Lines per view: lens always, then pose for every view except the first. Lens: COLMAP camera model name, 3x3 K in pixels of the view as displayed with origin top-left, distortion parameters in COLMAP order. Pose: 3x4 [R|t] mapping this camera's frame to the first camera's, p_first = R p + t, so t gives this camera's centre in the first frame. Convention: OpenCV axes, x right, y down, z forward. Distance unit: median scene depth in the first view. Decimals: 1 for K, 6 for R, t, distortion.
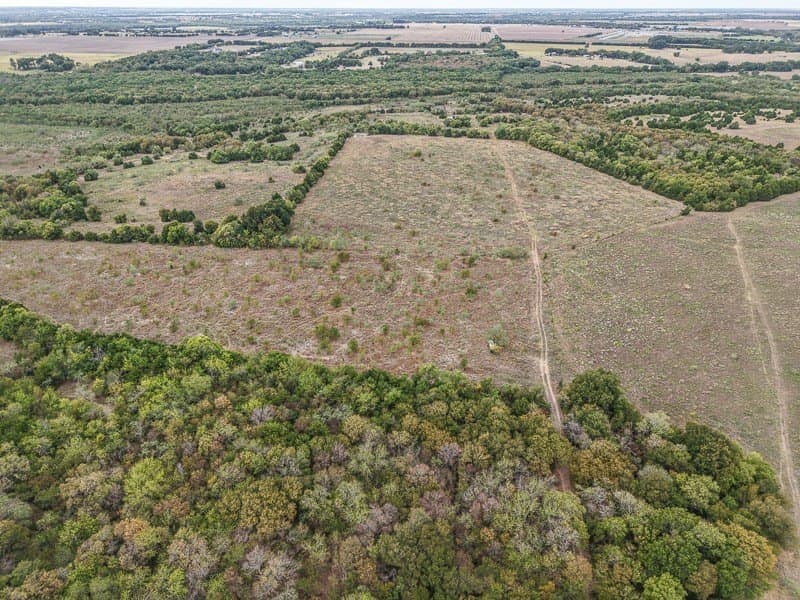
lens RADIAL K [[533.8, 0, 398.3], [0, 533.8, 303.7], [0, 0, 1]] dist [0.025625, -0.019270]
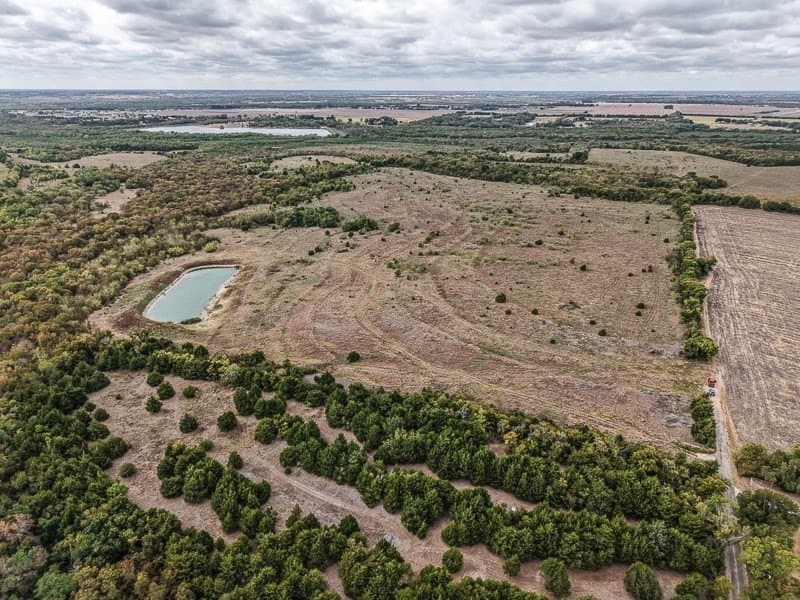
lens RADIAL K [[515.5, 0, 397.1], [0, 515.5, 345.6], [0, 0, 1]] dist [0.014994, -0.008788]
pose [[0.955176, 0.132030, -0.264966, -0.186991], [-0.143974, 0.989238, -0.026087, 0.637248], [0.258670, 0.063066, 0.963905, -1.132654]]
